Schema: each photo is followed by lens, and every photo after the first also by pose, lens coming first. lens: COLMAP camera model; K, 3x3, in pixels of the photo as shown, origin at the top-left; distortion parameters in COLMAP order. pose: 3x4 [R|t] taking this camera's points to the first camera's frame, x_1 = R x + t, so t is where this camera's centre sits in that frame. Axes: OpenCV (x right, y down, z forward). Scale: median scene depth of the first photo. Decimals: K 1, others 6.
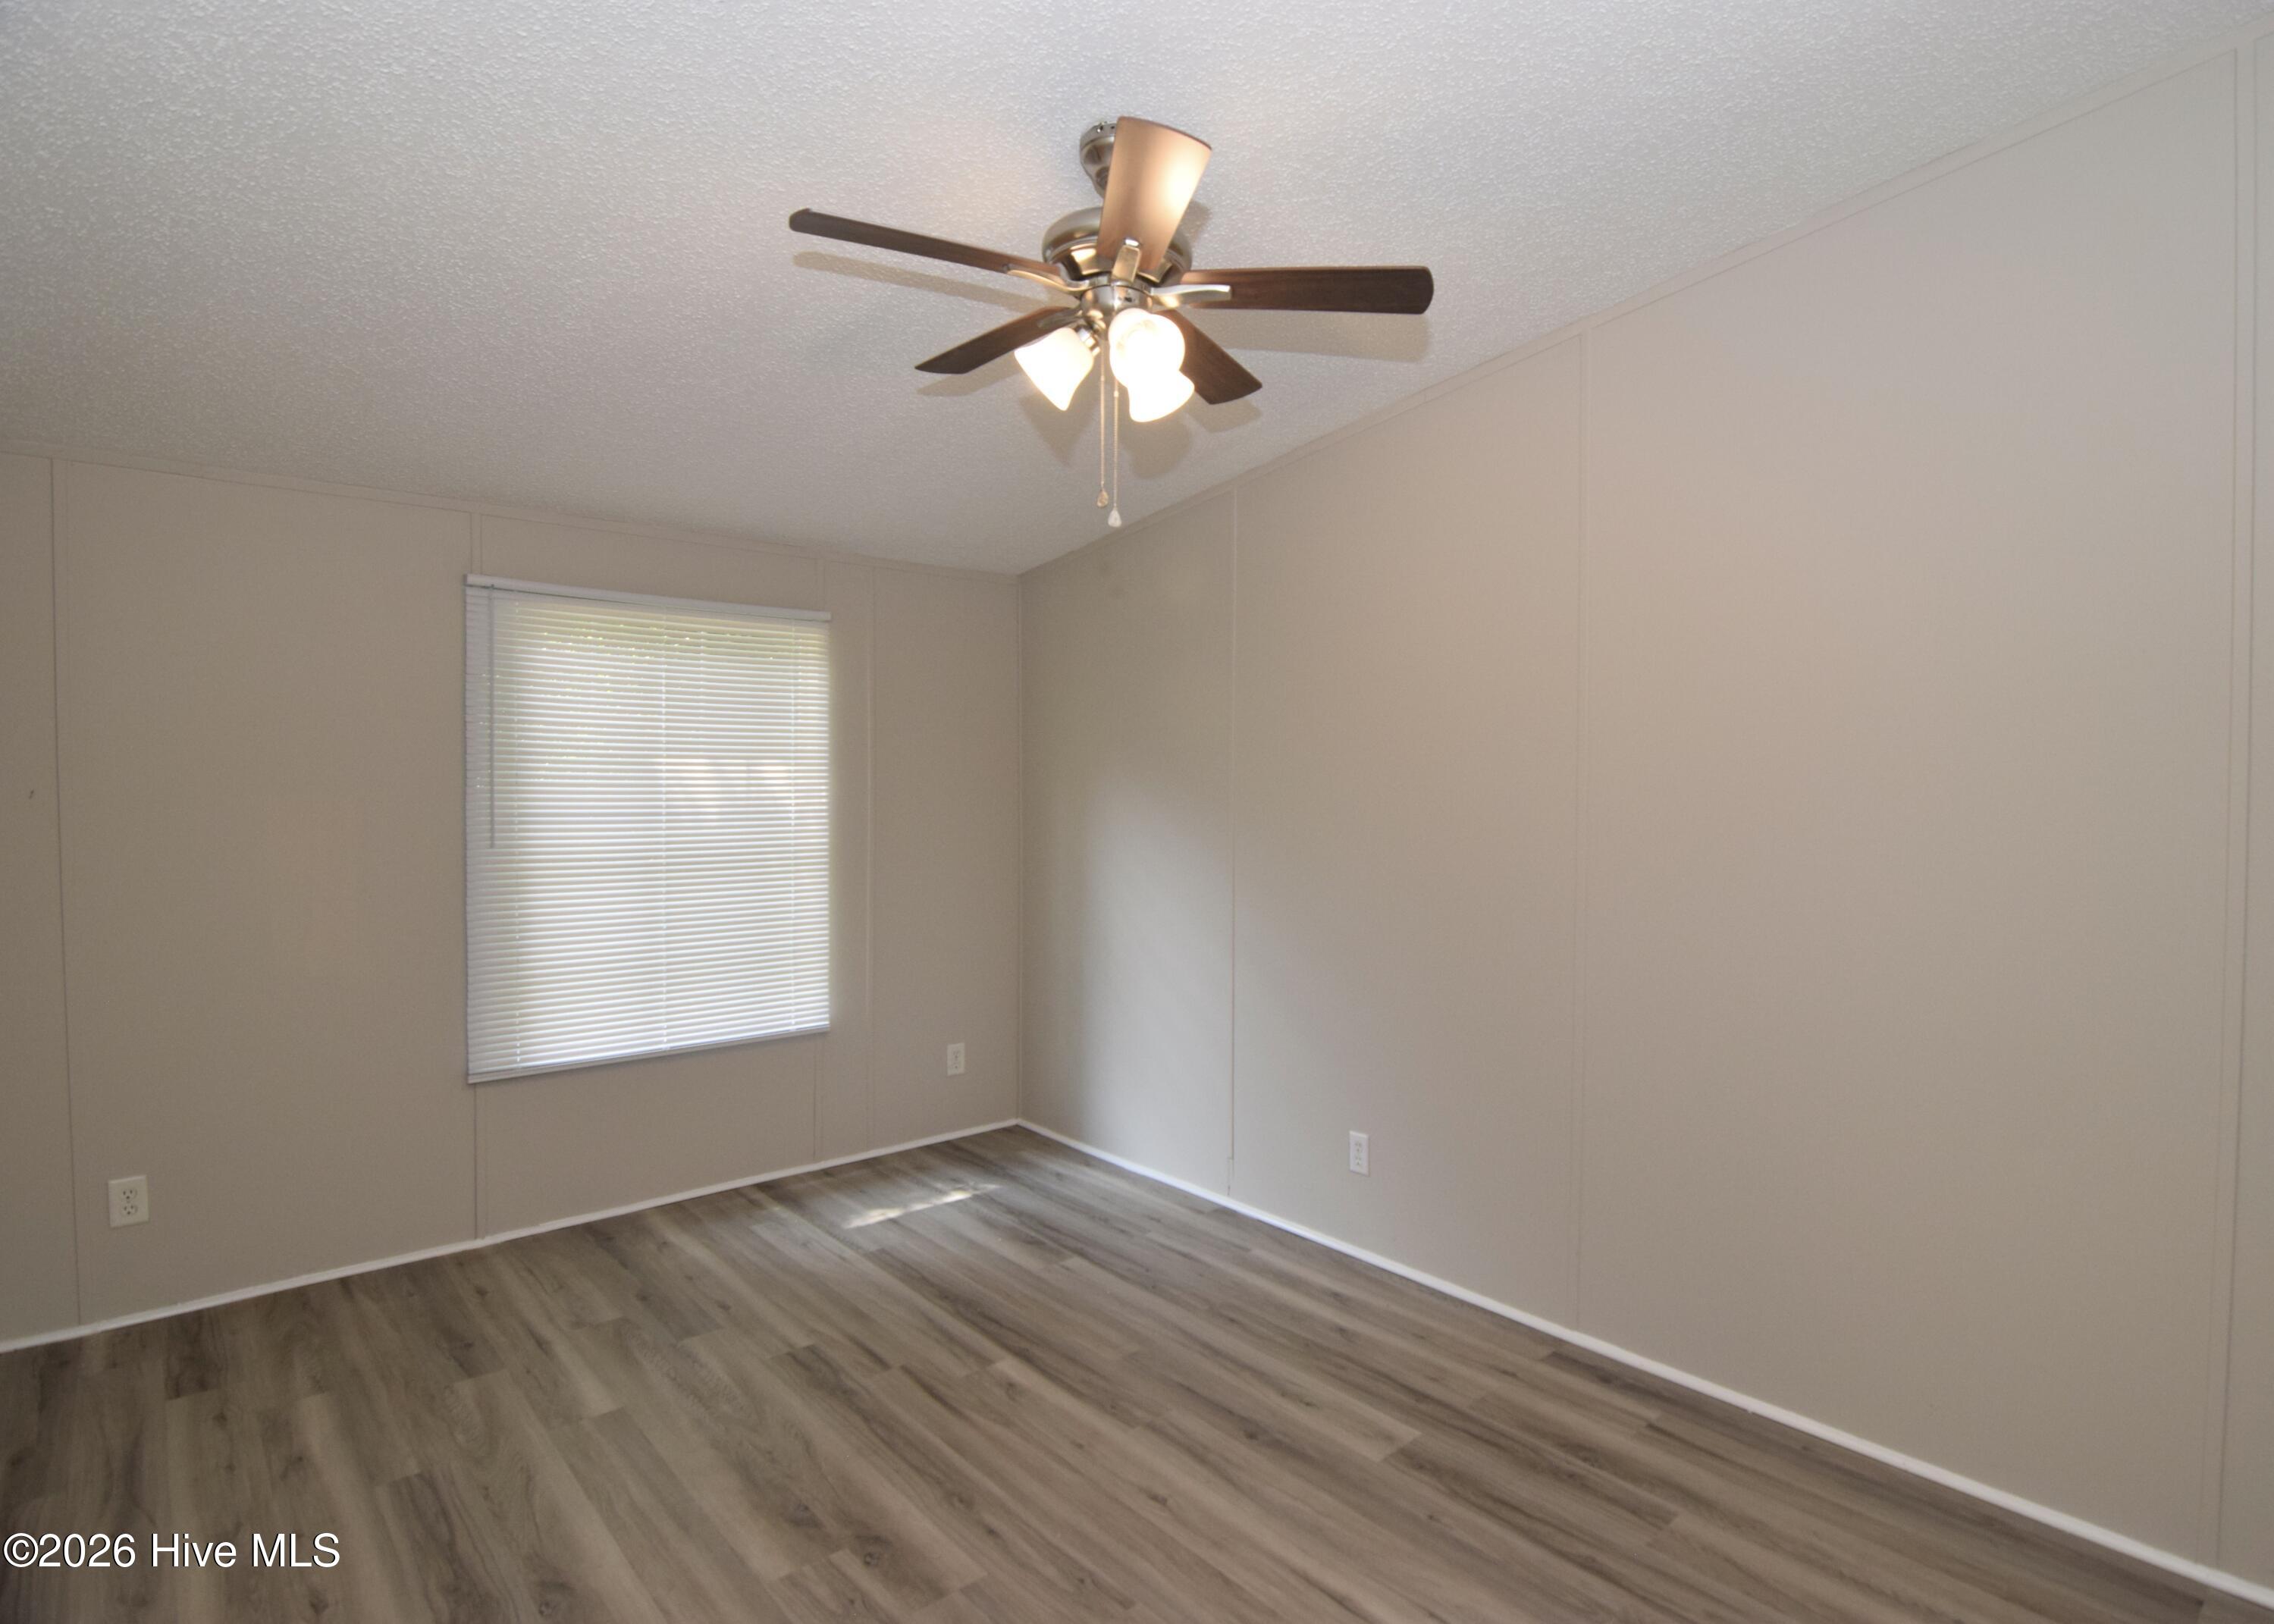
lens RADIAL K [[1170.3, 0, 1092.7], [0, 1170.3, 800.2], [0, 0, 1]] dist [-0.001029, -0.017069]
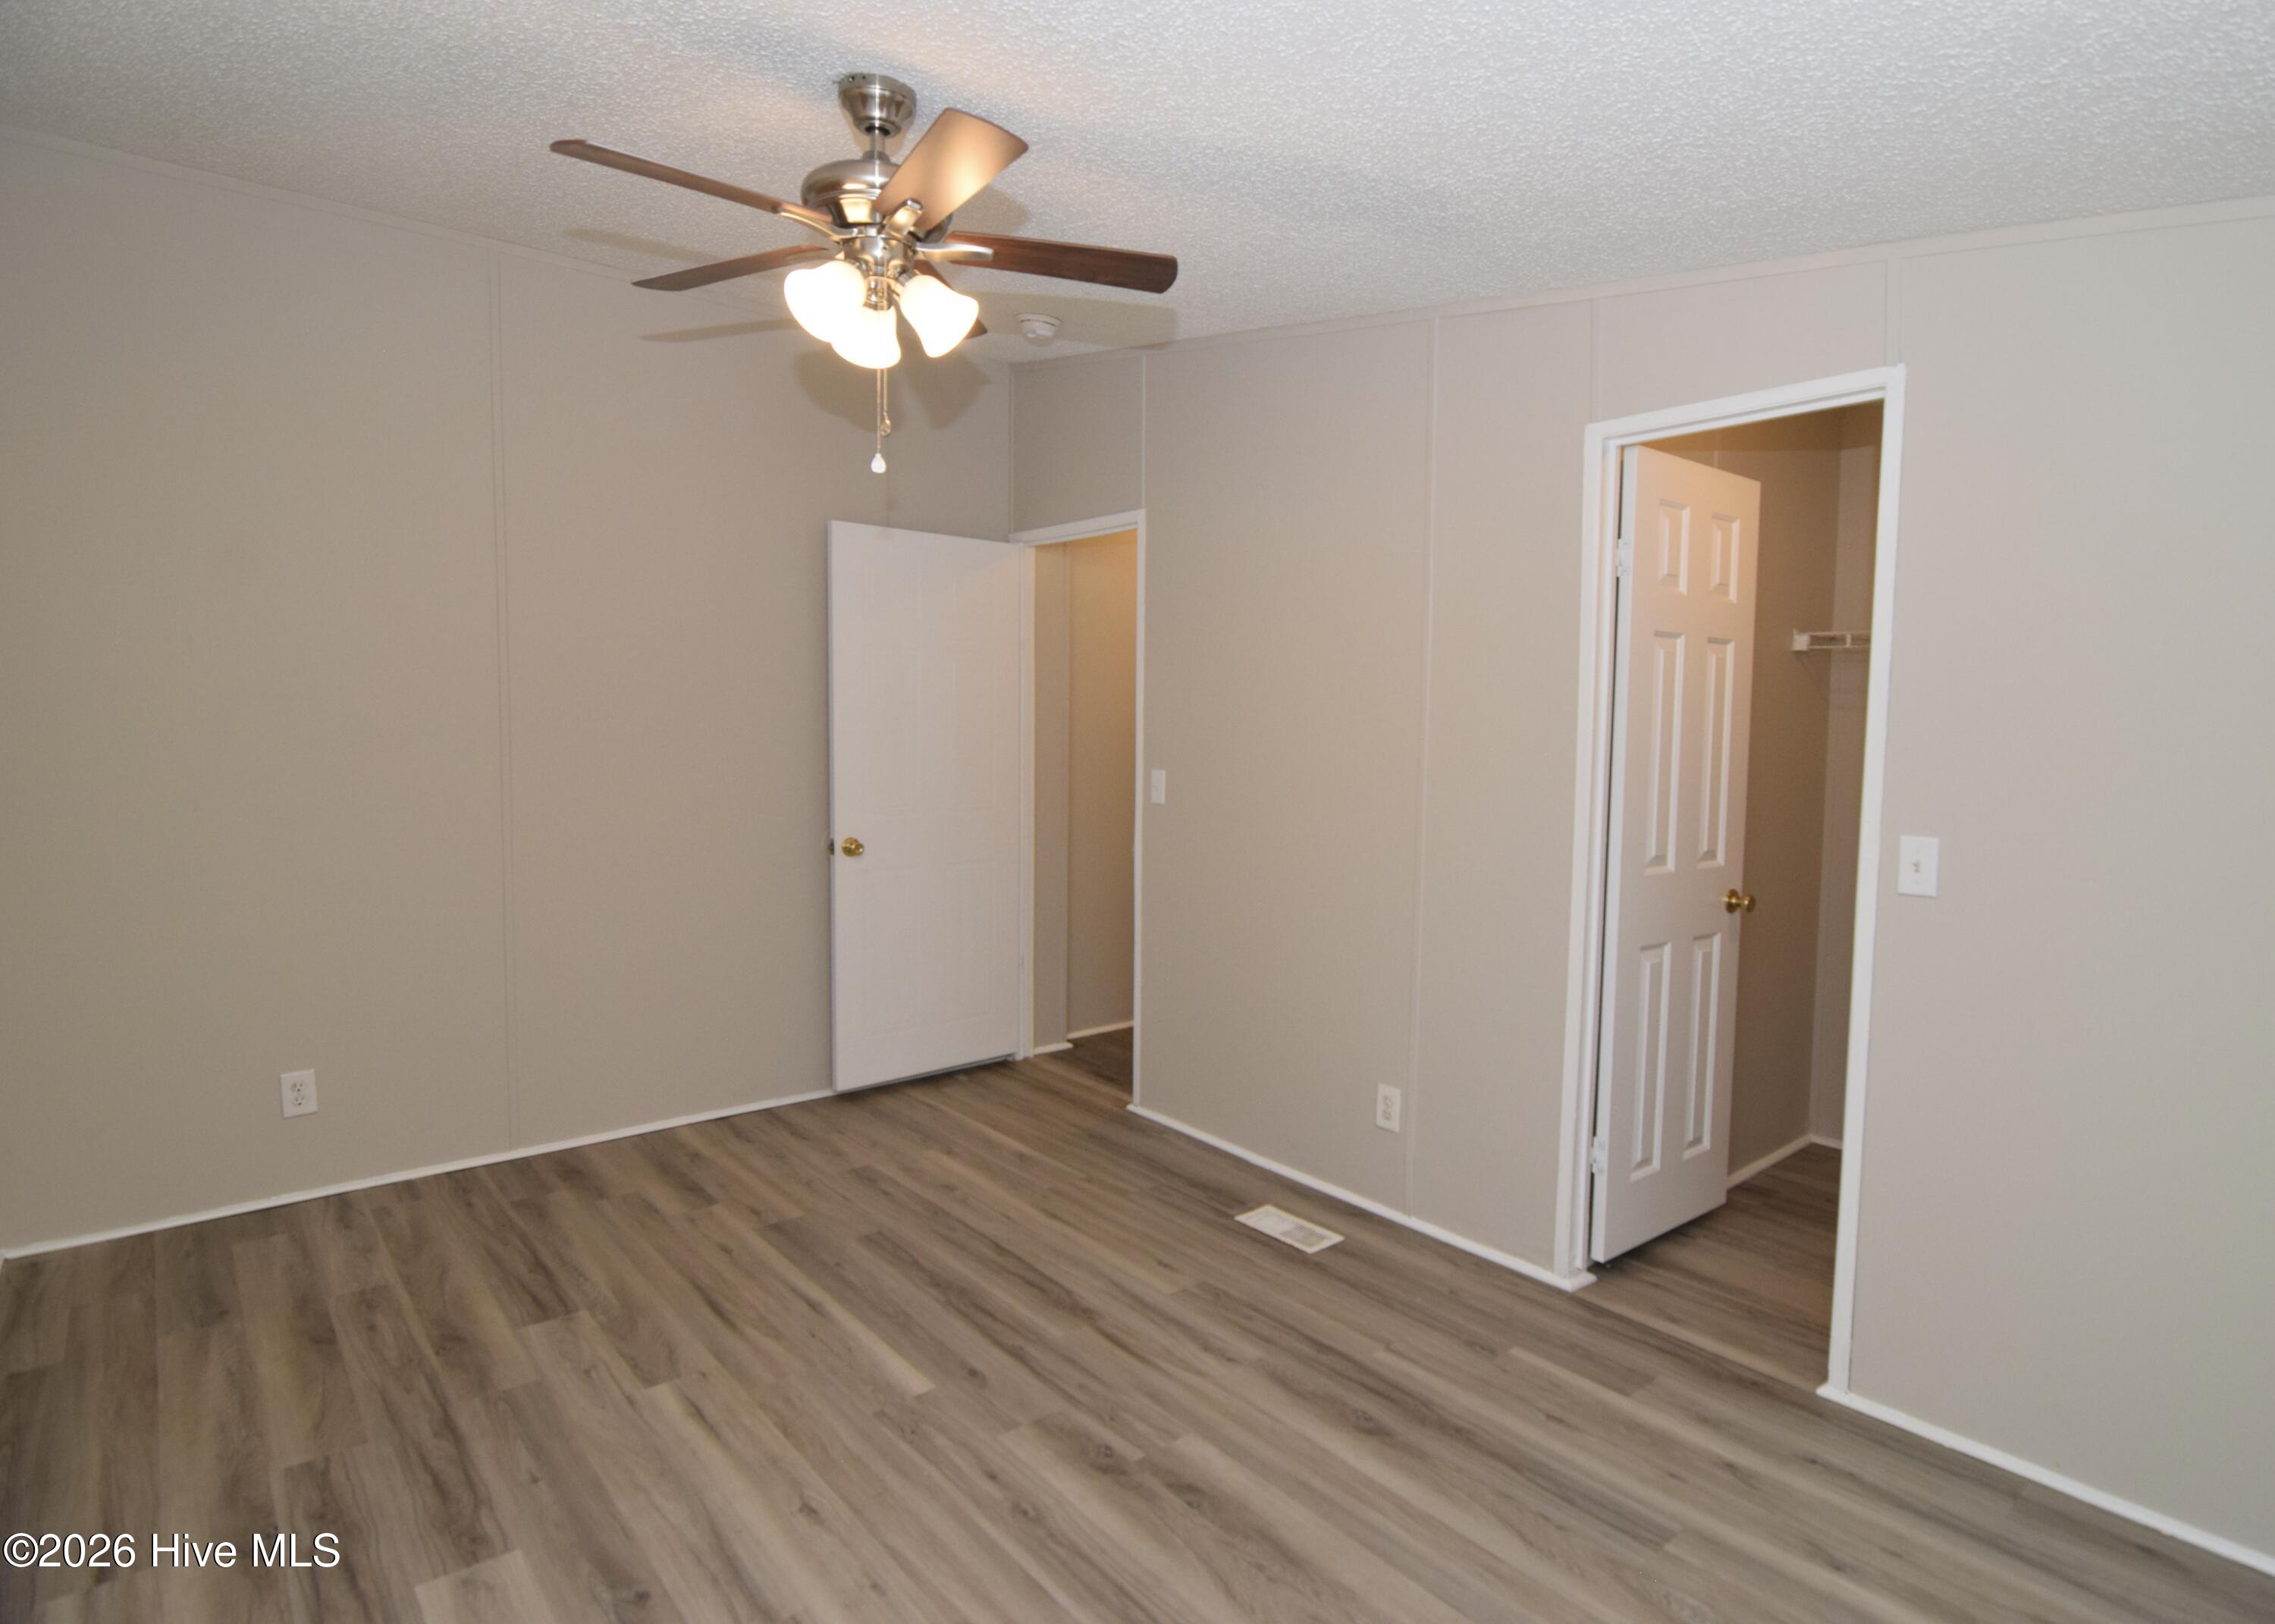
lens RADIAL K [[1170.7, 0, 1093.1], [0, 1170.7, 800.2], [0, 0, 1]] dist [-0.001029, -0.017069]
pose [[-0.999717, -0.019540, 0.013558, -0.172985], [-0.018192, 0.995473, 0.093289, -0.041200], [-0.015320, 0.093016, -0.995547, 1.918076]]
